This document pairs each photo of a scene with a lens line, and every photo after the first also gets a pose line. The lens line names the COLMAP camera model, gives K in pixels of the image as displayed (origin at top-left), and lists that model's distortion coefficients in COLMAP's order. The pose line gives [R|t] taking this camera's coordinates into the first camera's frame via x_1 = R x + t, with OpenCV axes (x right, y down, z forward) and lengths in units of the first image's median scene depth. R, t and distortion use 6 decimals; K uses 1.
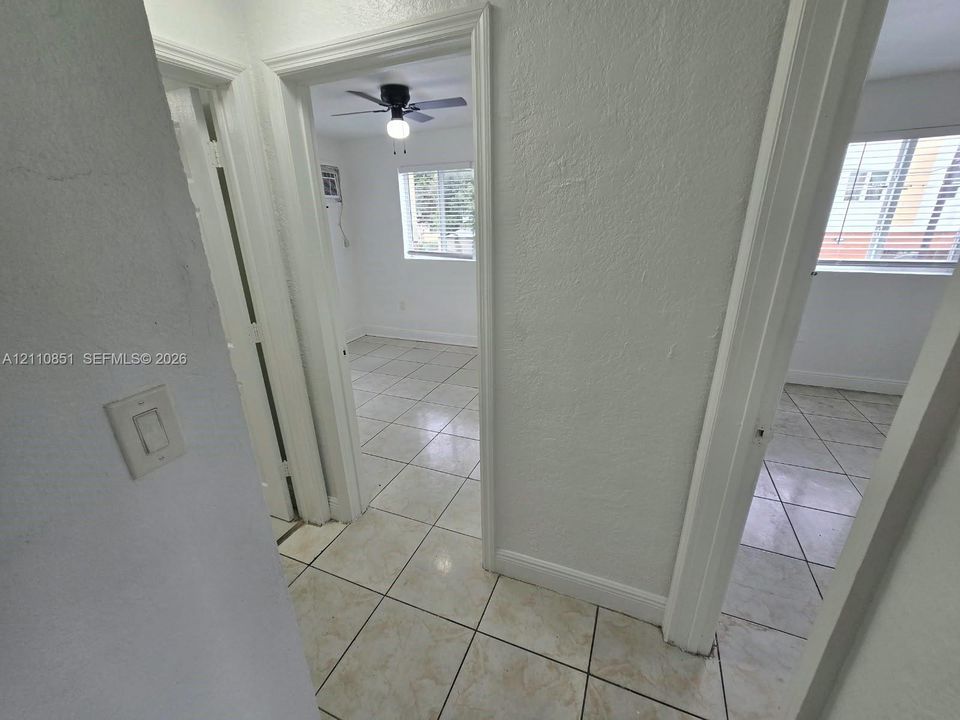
lens RADIAL K [[393.0, 0, 478.0], [0, 393.0, 358.6], [0, 0, 1]] dist [-0.000290, -0.000182]
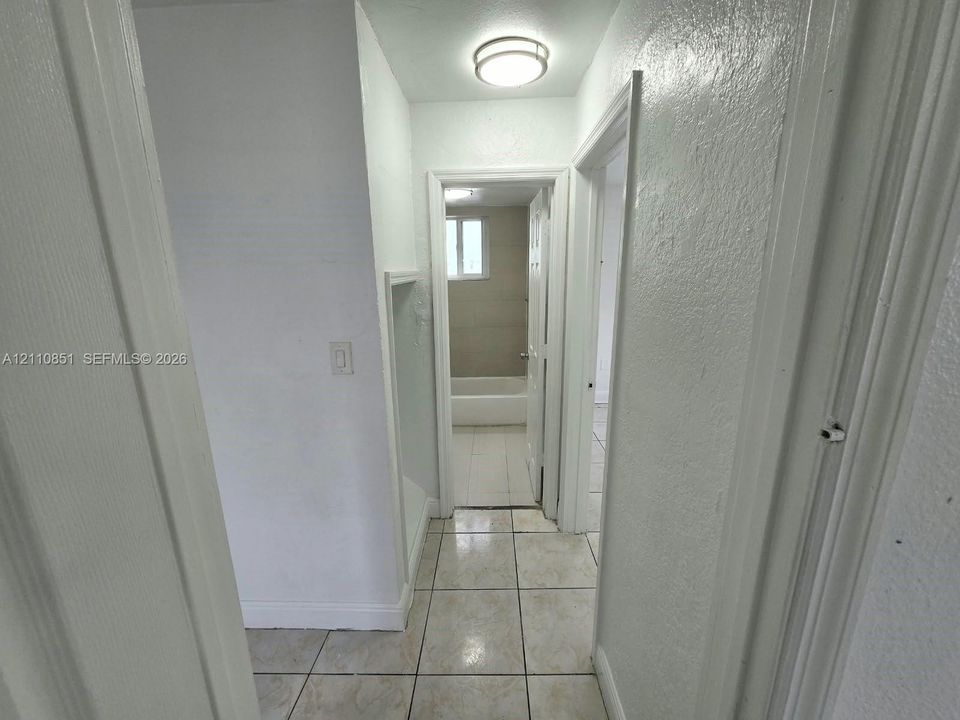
lens RADIAL K [[393.0, 0, 490.1], [0, 393.0, 362.1], [0, 0, 1]] dist [-0.000290, -0.000182]
pose [[0.375226, 0.227642, -0.898546, 0.630867], [-0.308202, 0.944861, 0.110673, -0.134092], [0.874195, 0.235406, 0.424696, 0.284024]]
